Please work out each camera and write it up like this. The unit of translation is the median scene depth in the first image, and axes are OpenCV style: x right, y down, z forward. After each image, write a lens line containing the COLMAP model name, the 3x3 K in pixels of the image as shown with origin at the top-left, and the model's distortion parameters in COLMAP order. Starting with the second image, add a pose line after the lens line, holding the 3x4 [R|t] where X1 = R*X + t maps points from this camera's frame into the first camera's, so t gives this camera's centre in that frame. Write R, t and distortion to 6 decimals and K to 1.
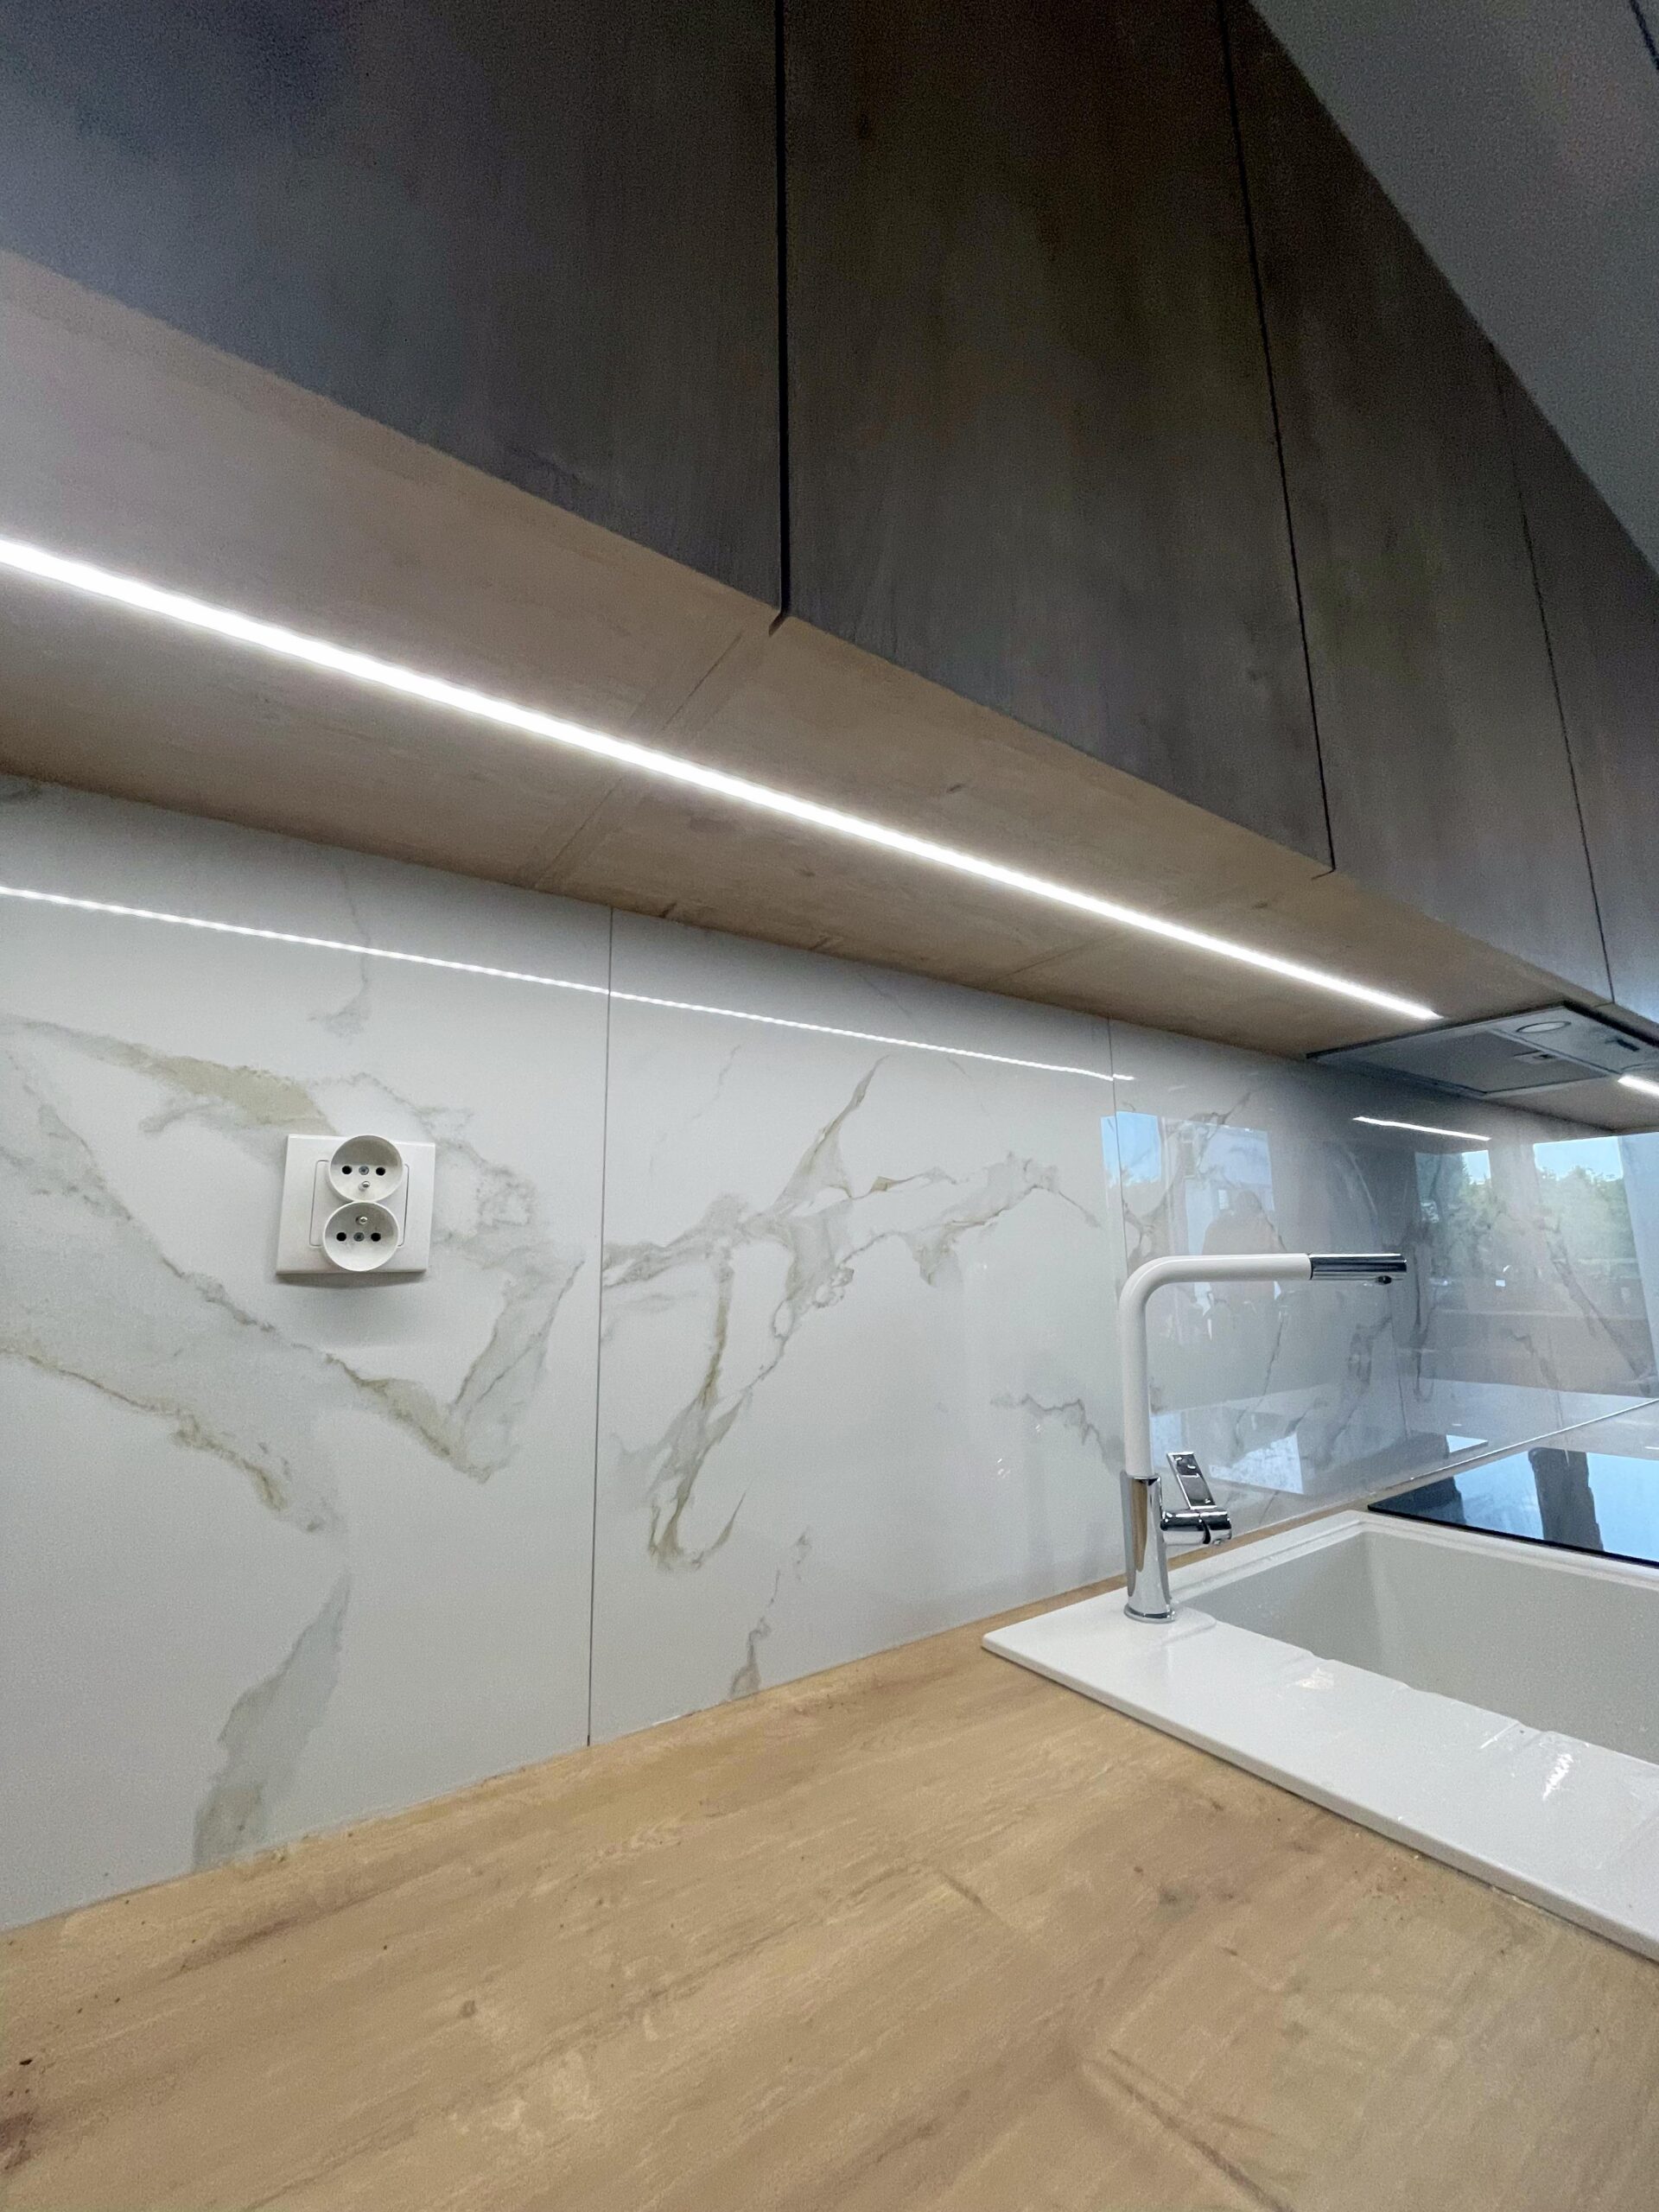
lens RADIAL K [[893.9, 0, 832.3], [0, 893.9, 1104.8], [0, 0, 1]] dist [-0.002604, 0.000117]
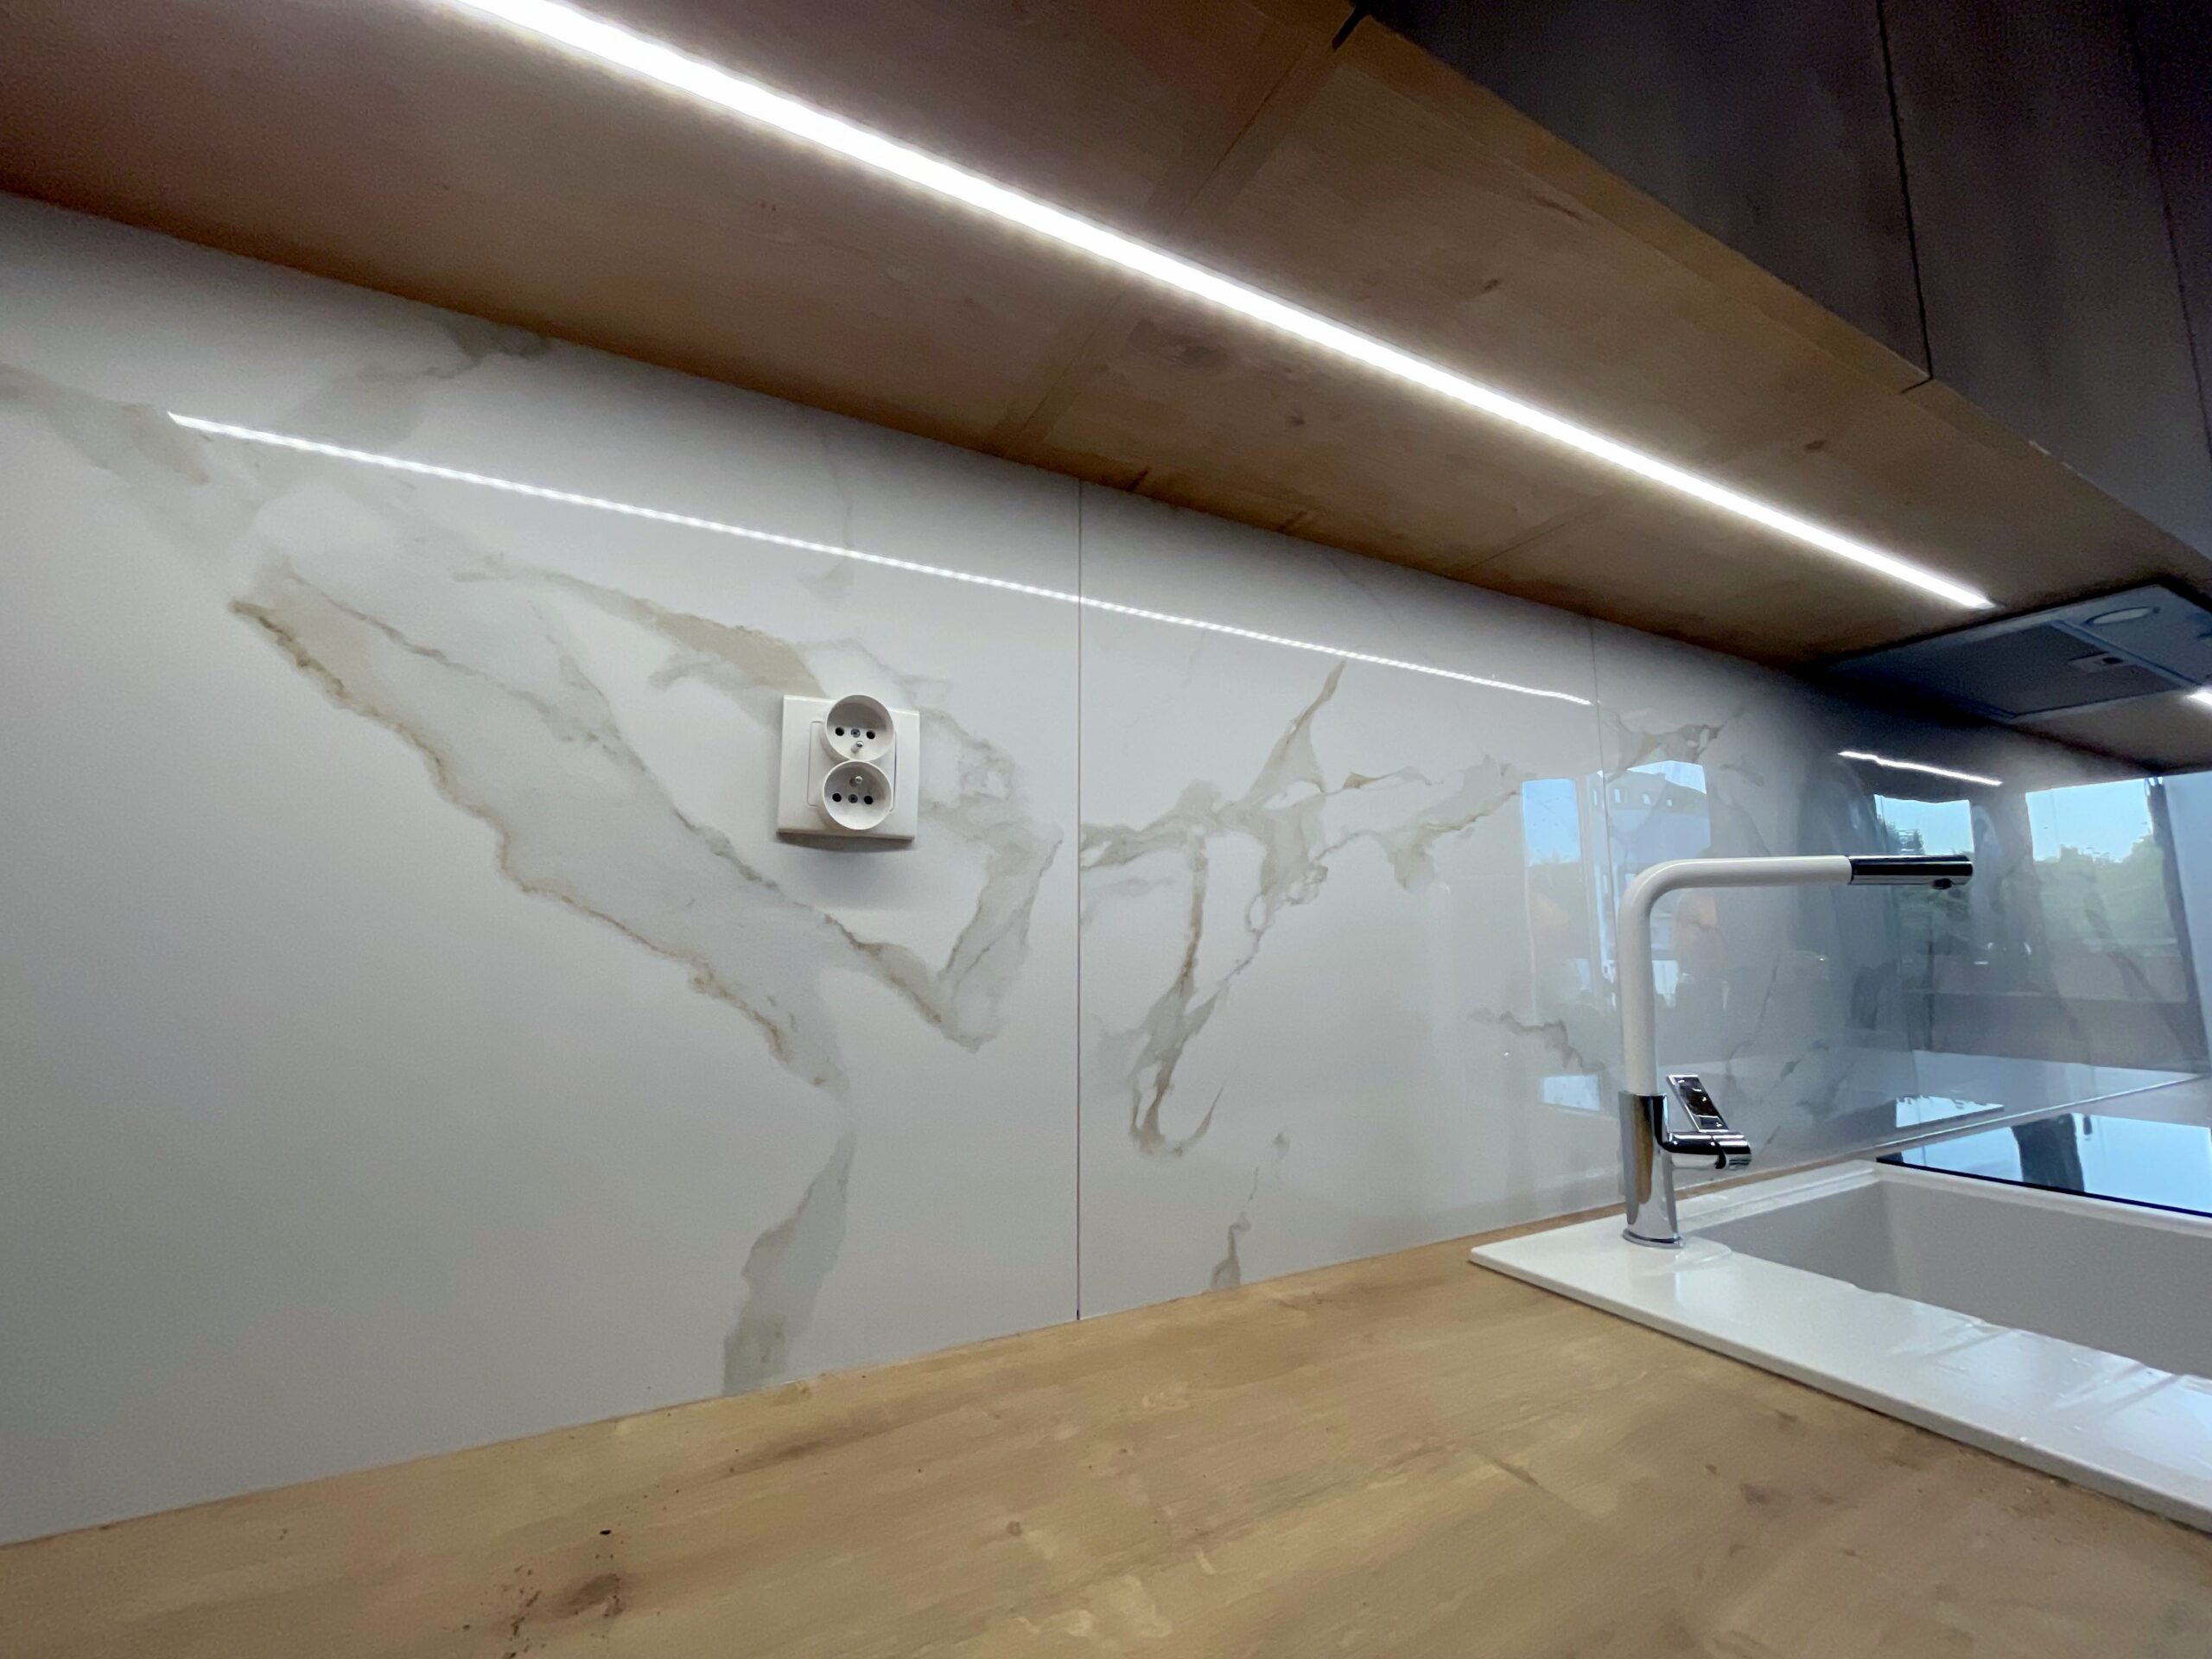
lens RADIAL K [[893.9, 0, 1111.2], [0, 893.9, 826.9], [0, 0, 1]] dist [-0.002604, 0.000117]
pose [[0.992754, 0.000004, -0.120161, -0.106945], [0.005745, 0.998855, 0.047492, 0.113264], [0.120024, -0.047838, 0.991618, 0.042610]]
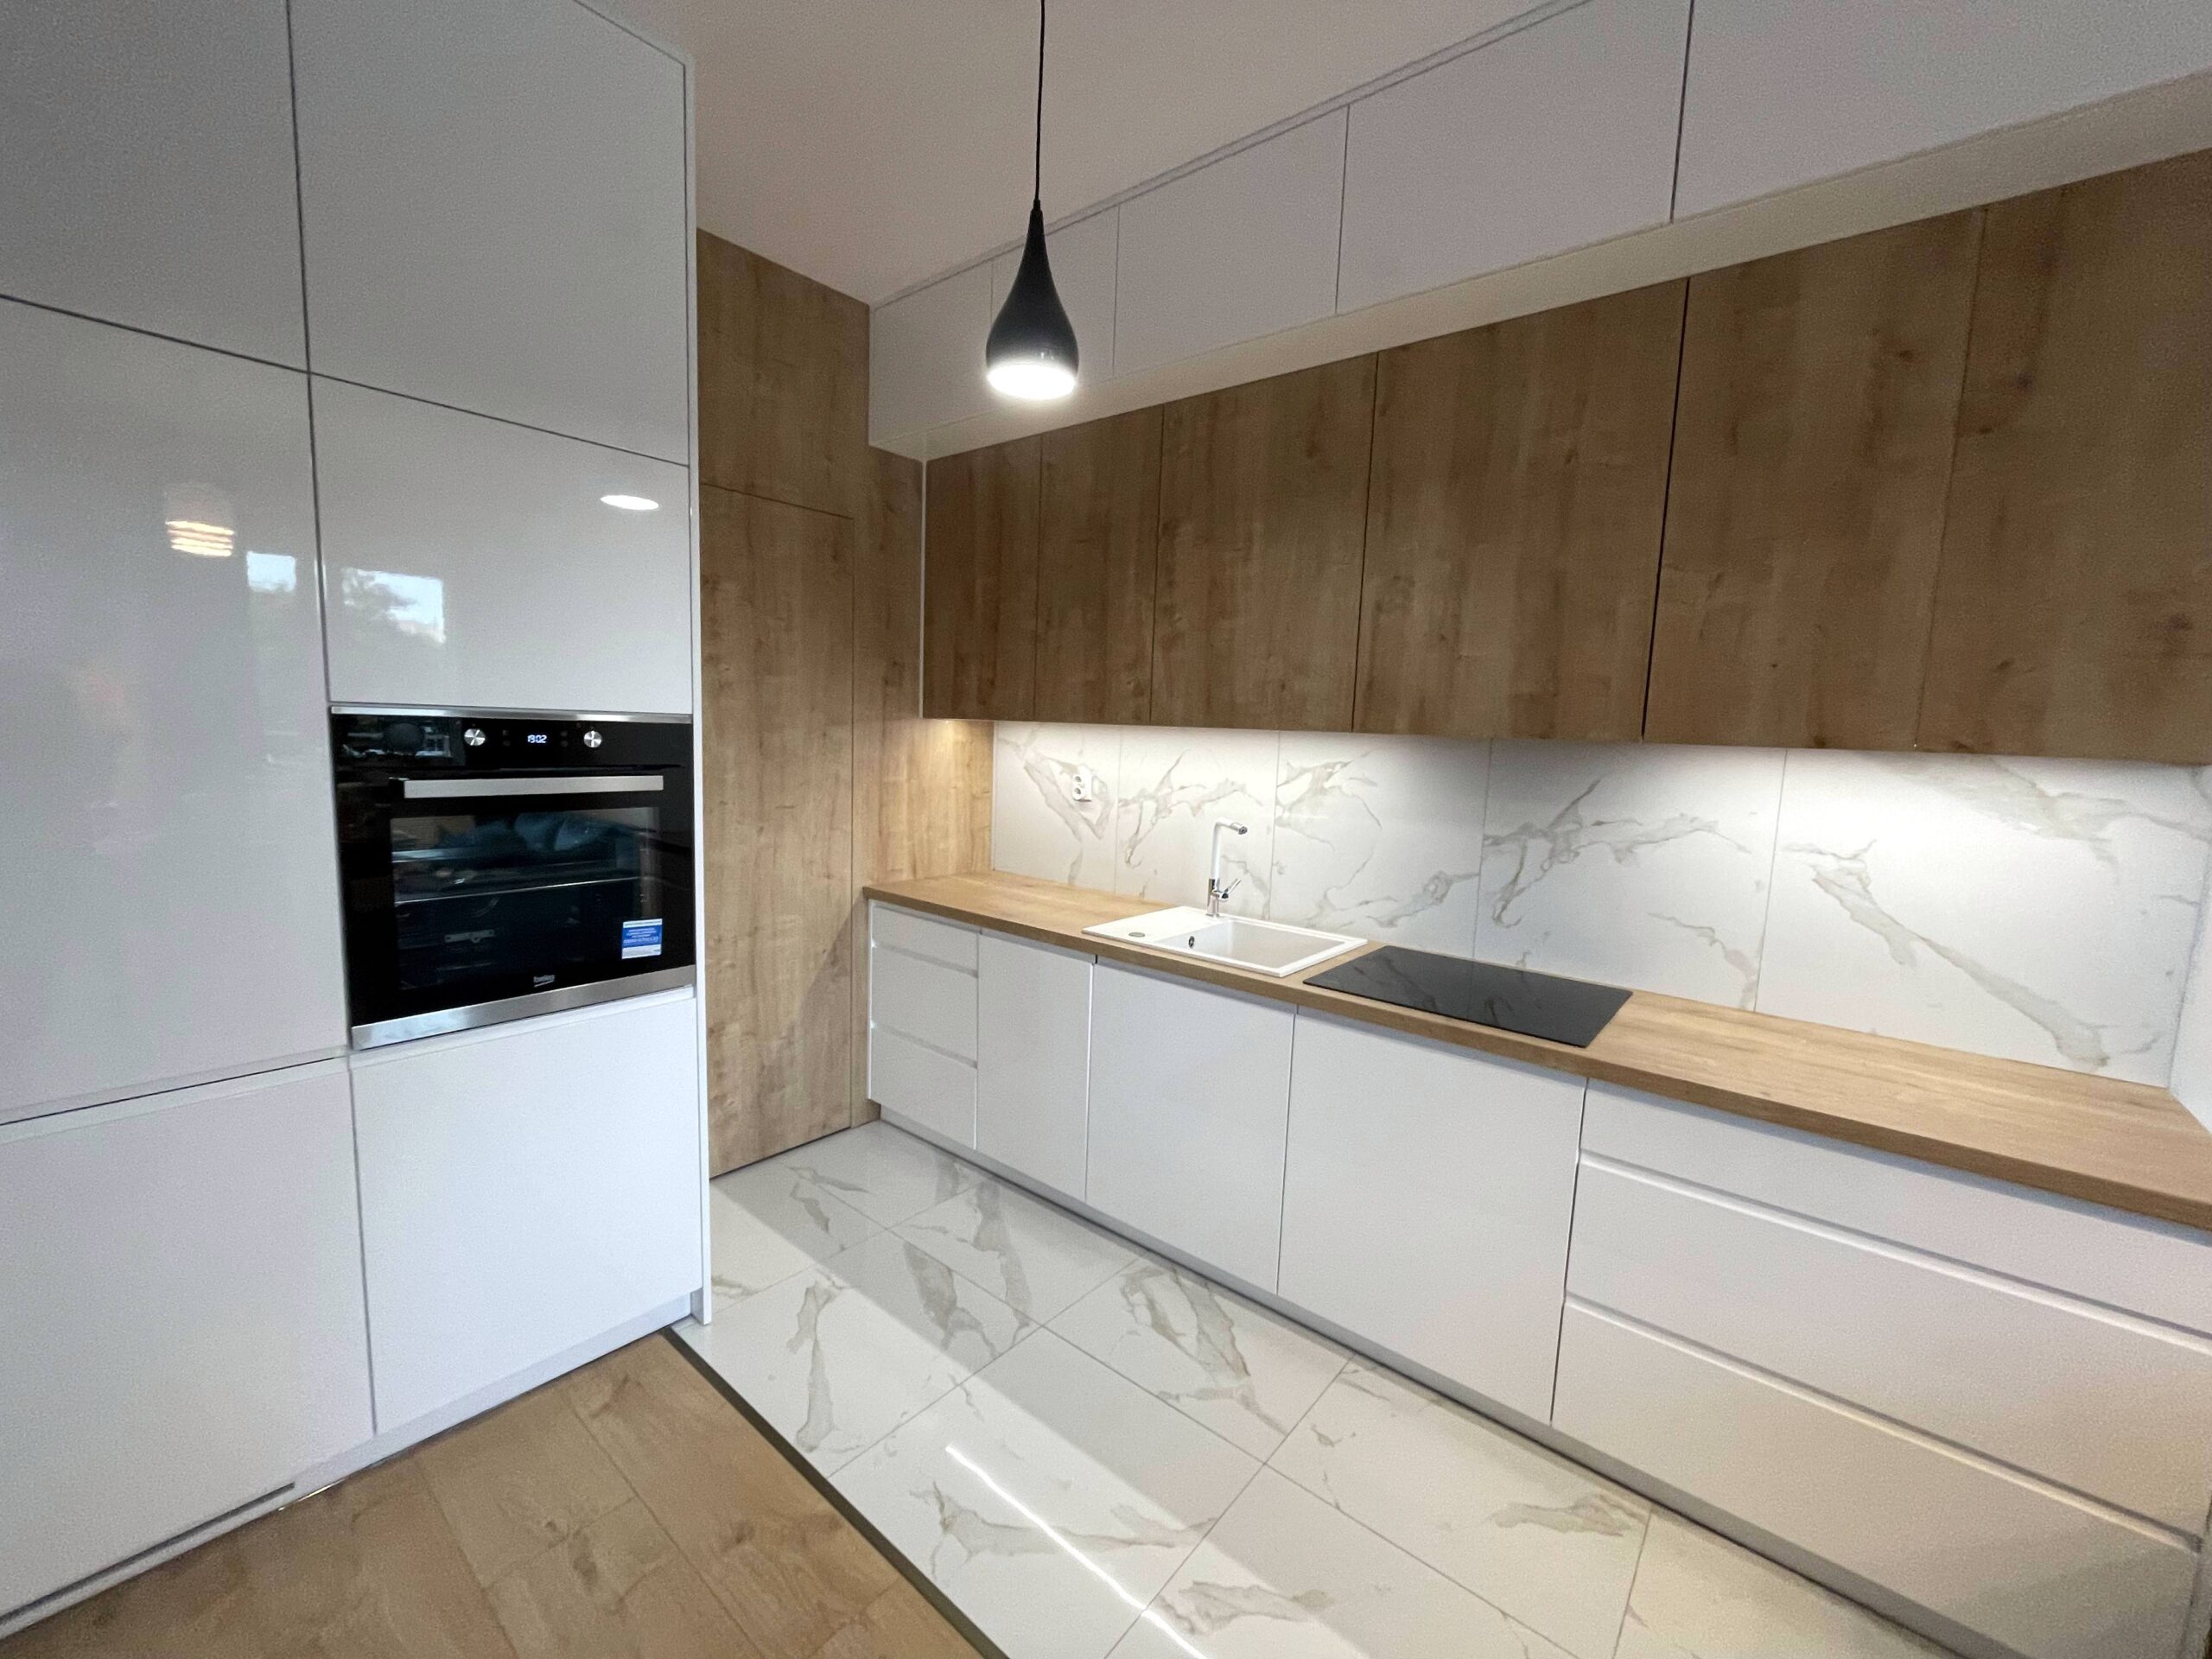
lens RADIAL K [[893.9, 0, 1111.4], [0, 893.9, 827.4], [0, 0, 1]] dist [-0.002604, 0.000117]
pose [[0.277988, 0.136760, -0.950799, 4.207347], [0.133138, 0.974774, 0.179135, -0.536534], [0.951313, -0.176385, 0.252767, -0.246126]]
